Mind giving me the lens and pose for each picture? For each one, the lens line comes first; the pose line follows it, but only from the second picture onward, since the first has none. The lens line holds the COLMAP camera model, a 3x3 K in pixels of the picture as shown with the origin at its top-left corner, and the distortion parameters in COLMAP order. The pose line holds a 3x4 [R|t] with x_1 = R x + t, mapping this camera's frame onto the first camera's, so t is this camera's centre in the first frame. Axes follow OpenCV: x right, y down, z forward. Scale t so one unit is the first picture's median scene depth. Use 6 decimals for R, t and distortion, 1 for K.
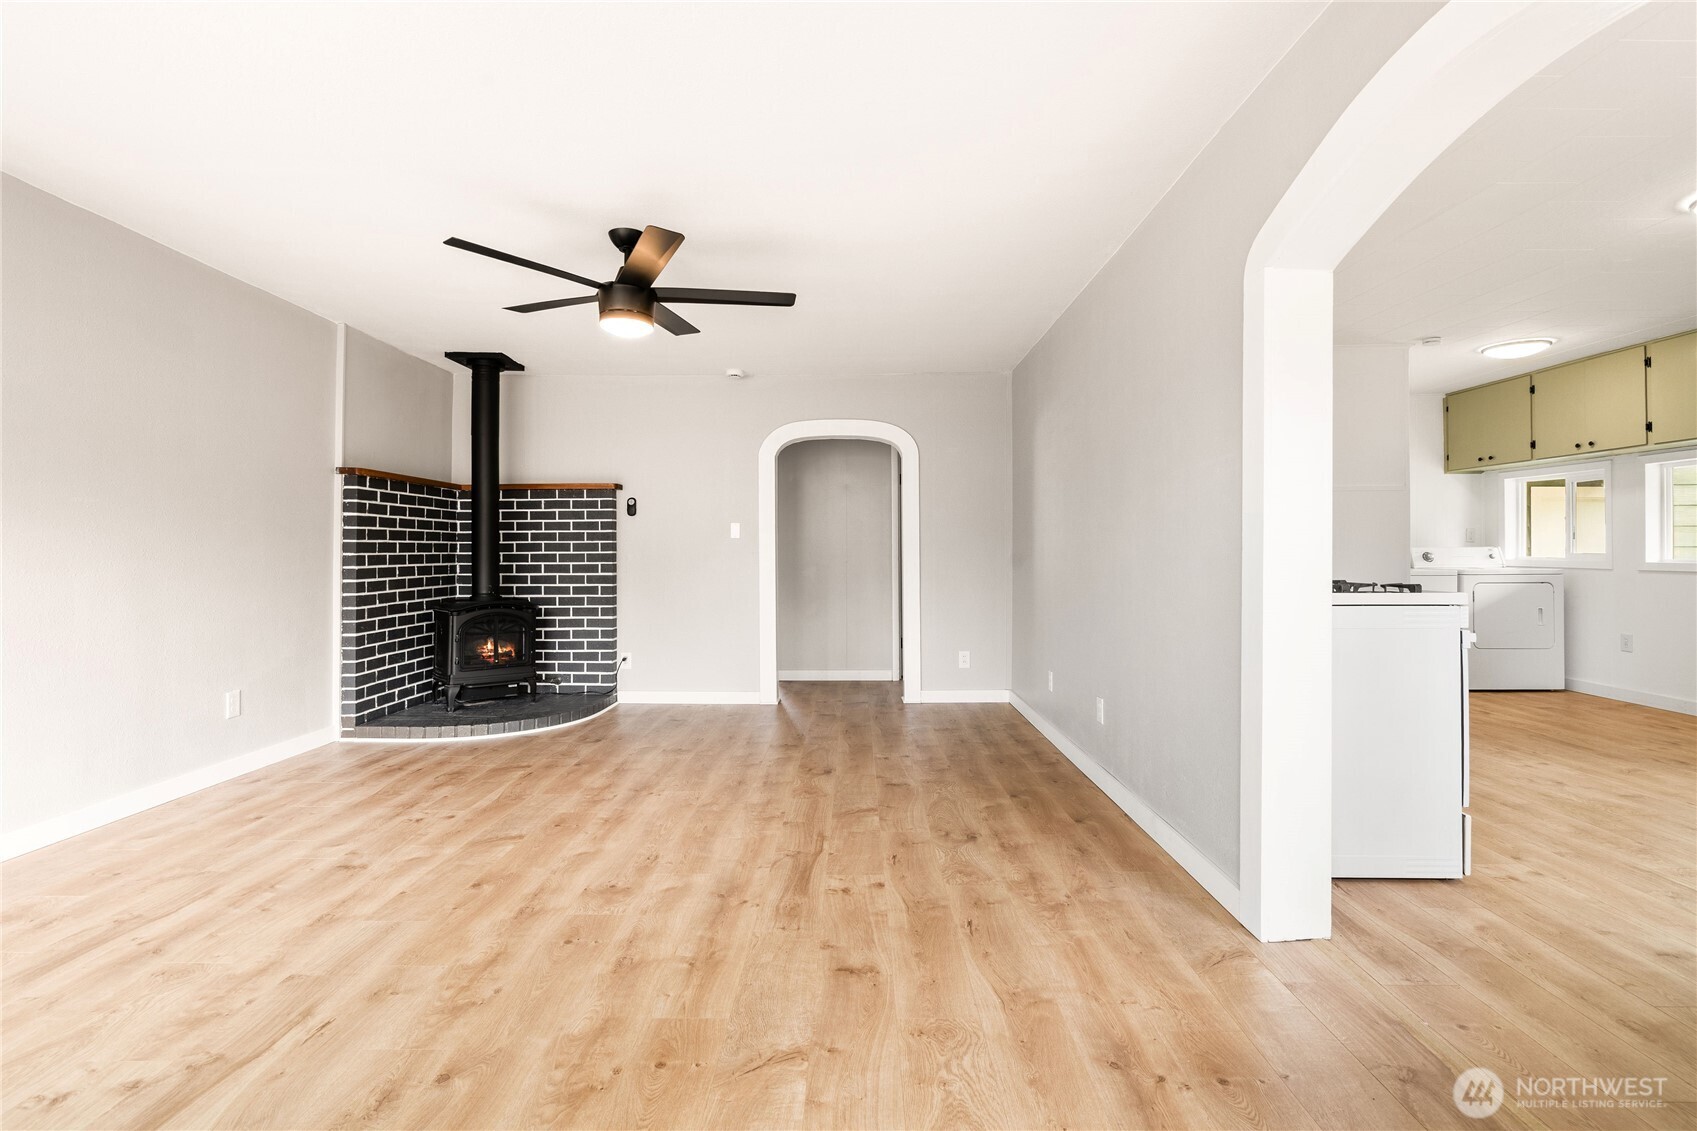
lens RADIAL K [[775.5, 0, 847.1], [0, 775.5, 552.1], [0, 0, 1]] dist [-0.002399, 0.000758]
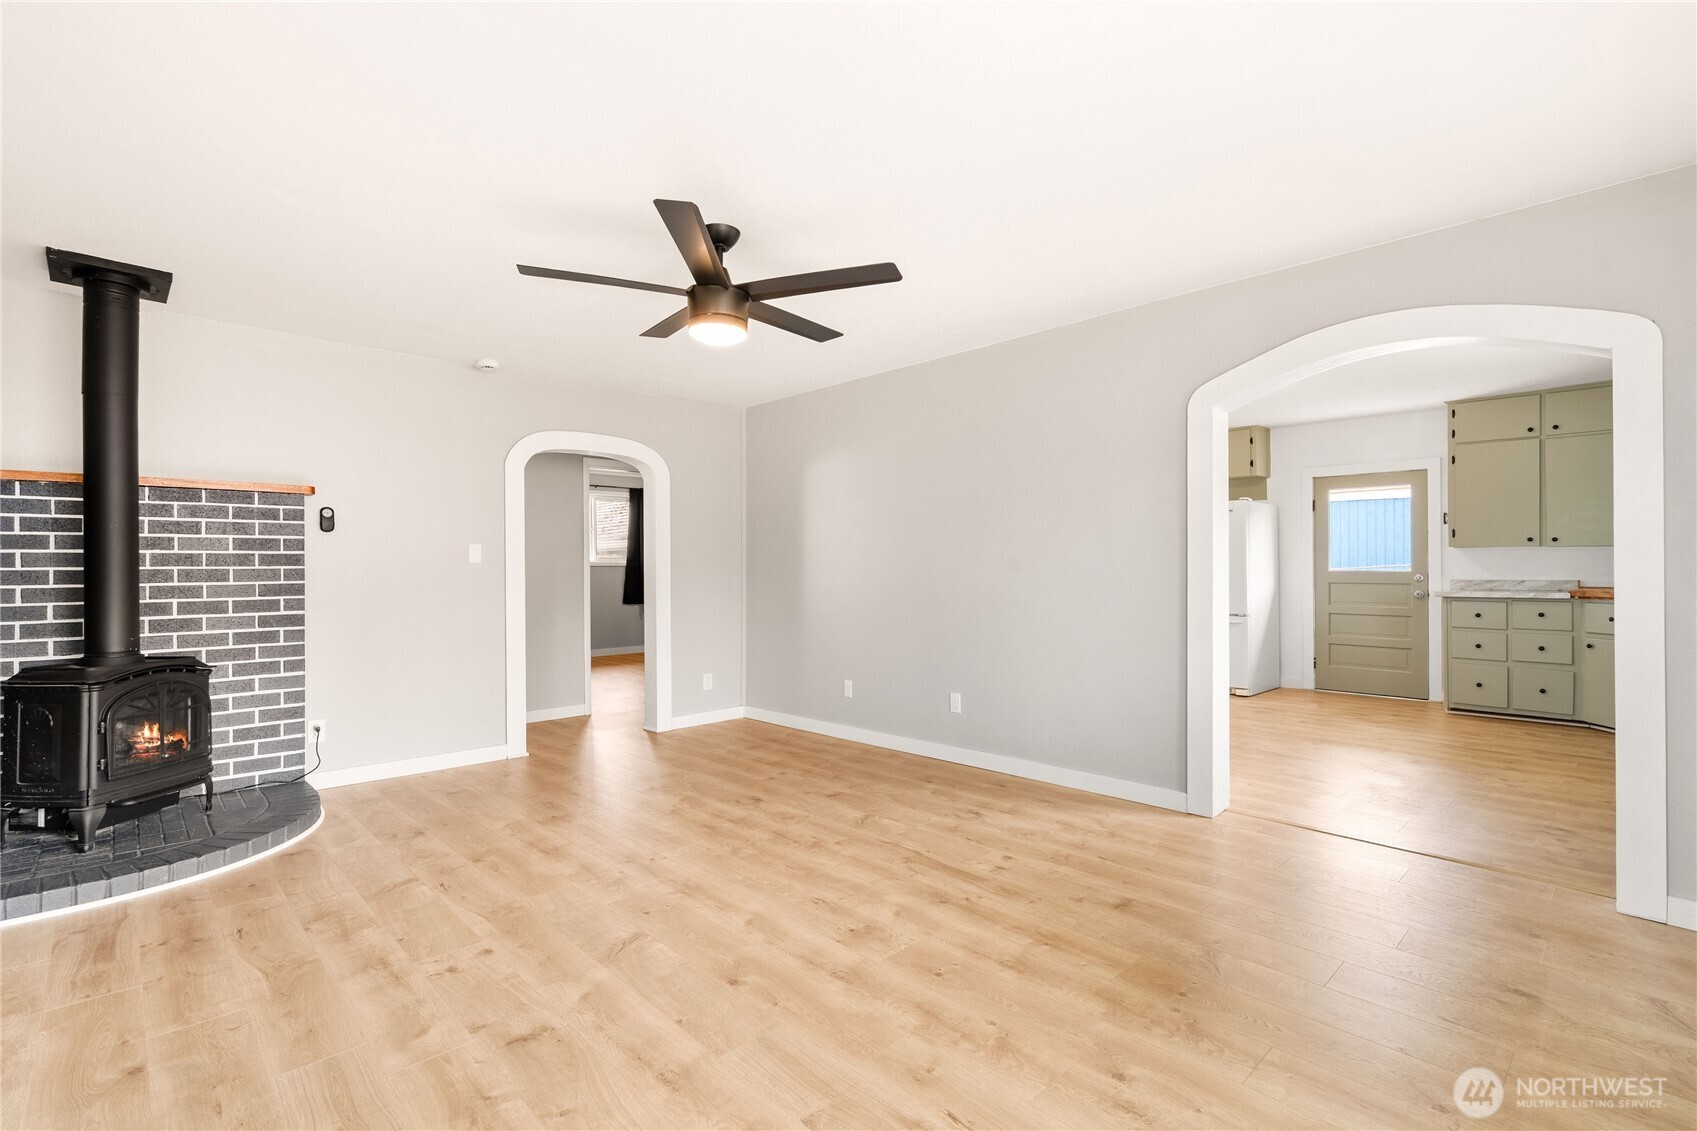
lens RADIAL K [[775.5, 0, 843.3], [0, 775.5, 568.1], [0, 0, 1]] dist [-0.002399, 0.000758]
pose [[0.719728, -0.000664, 0.694256, -0.775249], [0.004593, 0.999982, -0.003806, -0.013514], [-0.694241, 0.005928, 0.719718, 0.243646]]
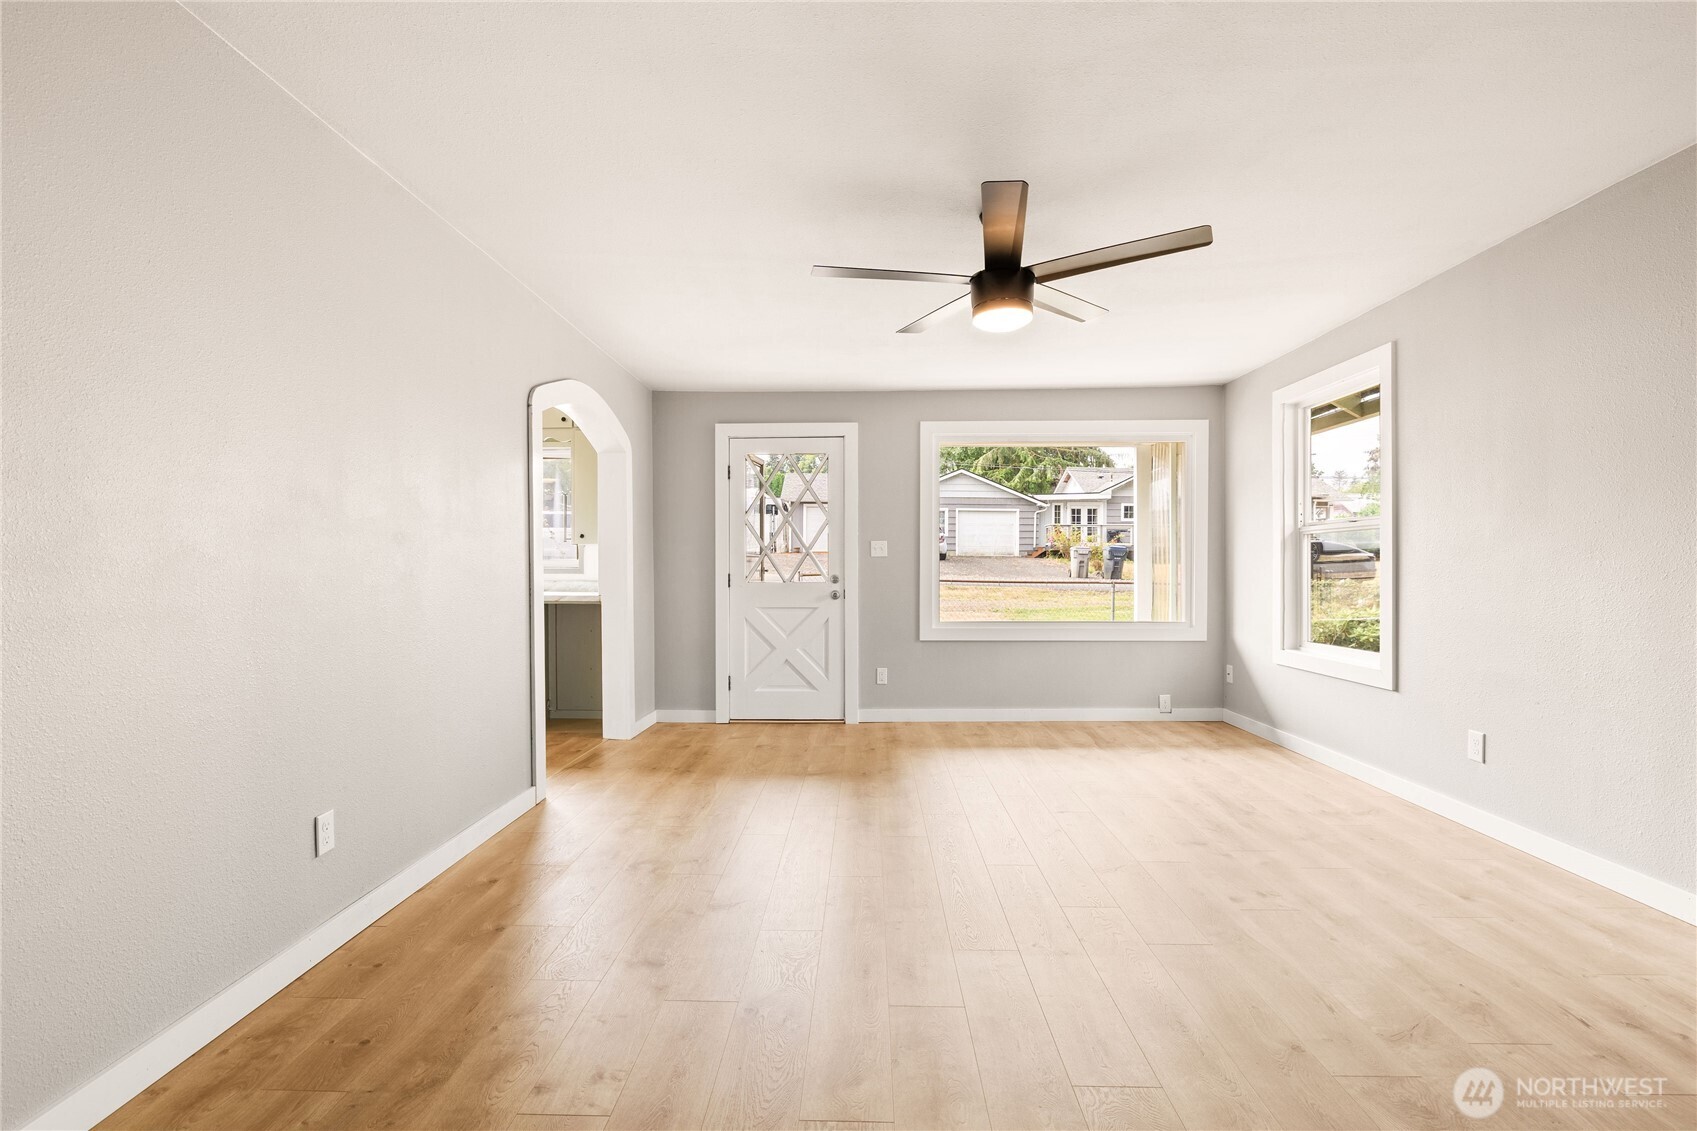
lens RADIAL K [[775.5, 0, 837.4], [0, 775.5, 568.1], [0, 0, 1]] dist [-0.002399, 0.000758]
pose [[-0.999585, 0.003048, 0.028645, -0.117356], [0.003112, 0.999993, 0.002196, -0.010350], [-0.028638, 0.002284, -0.999587, 1.828077]]
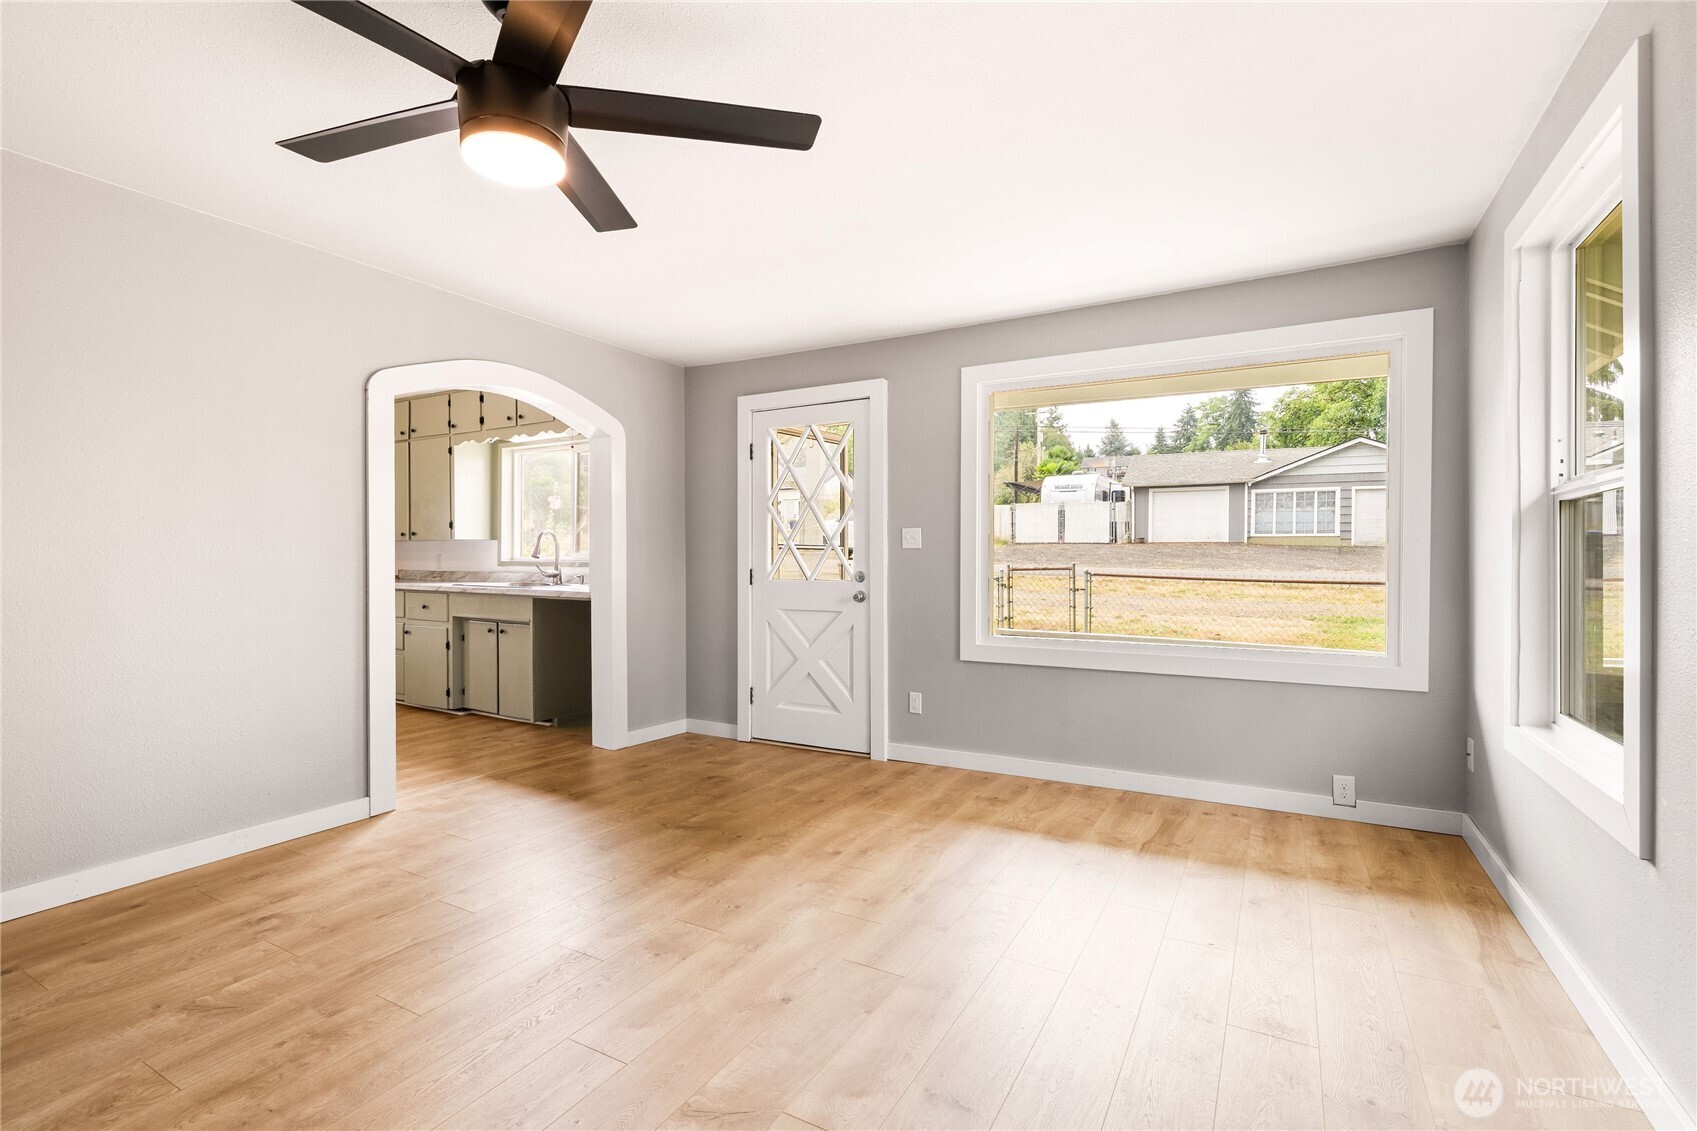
lens RADIAL K [[775.5, 0, 842.0], [0, 775.5, 563.9], [0, 0, 1]] dist [-0.002399, 0.000758]
pose [[-0.872448, -0.001956, 0.488702, -0.723038], [0.001349, 0.999979, 0.006411, -0.014349], [-0.488704, 0.006252, -0.872427, 1.312960]]
